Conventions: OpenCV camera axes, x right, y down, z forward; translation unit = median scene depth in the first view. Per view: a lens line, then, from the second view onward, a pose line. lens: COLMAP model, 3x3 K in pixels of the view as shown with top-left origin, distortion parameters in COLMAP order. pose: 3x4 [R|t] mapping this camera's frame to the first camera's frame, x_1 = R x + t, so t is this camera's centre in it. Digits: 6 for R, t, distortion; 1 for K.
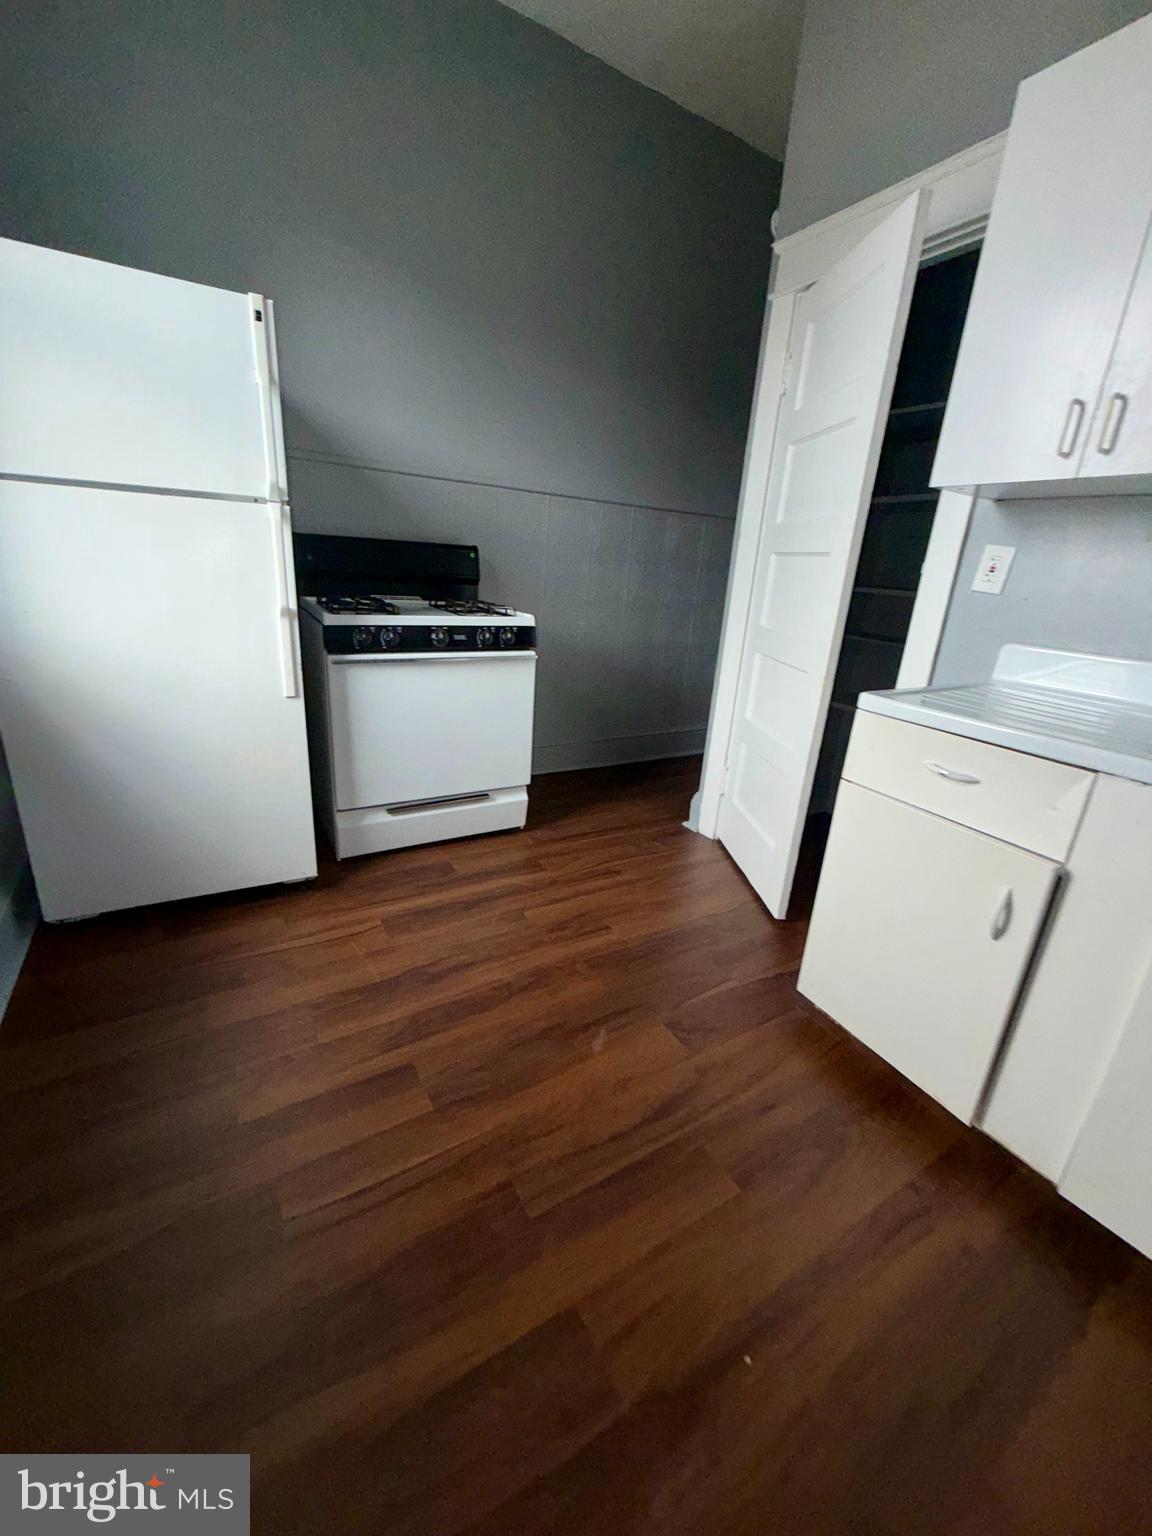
lens RADIAL K [[612.9, 0, 575.6], [0, 612.9, 765.5], [0, 0, 1]] dist [0.000550, 0.000296]
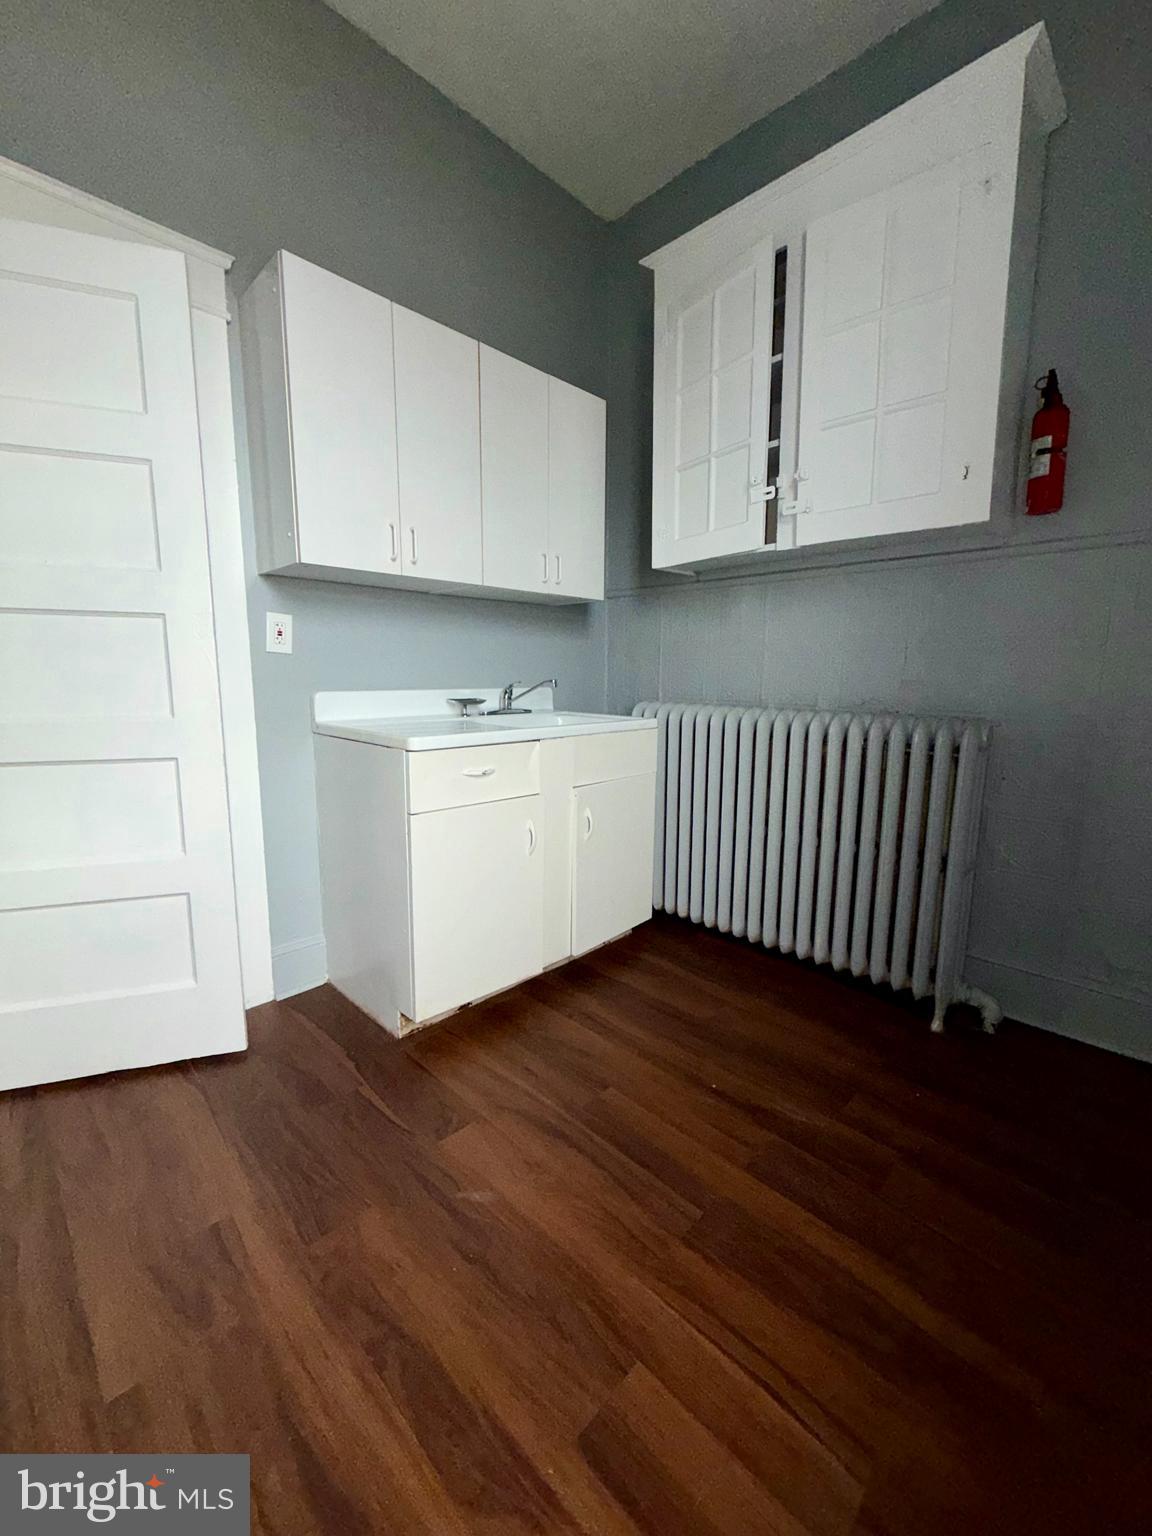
lens RADIAL K [[612.9, 0, 575.6], [0, 612.9, 765.5], [0, 0, 1]] dist [0.000550, 0.000296]
pose [[-0.238121, -0.209516, 0.948368, -0.785514], [0.285153, 0.918340, 0.274480, -0.325237], [-0.928432, 0.335790, -0.158932, 0.978121]]
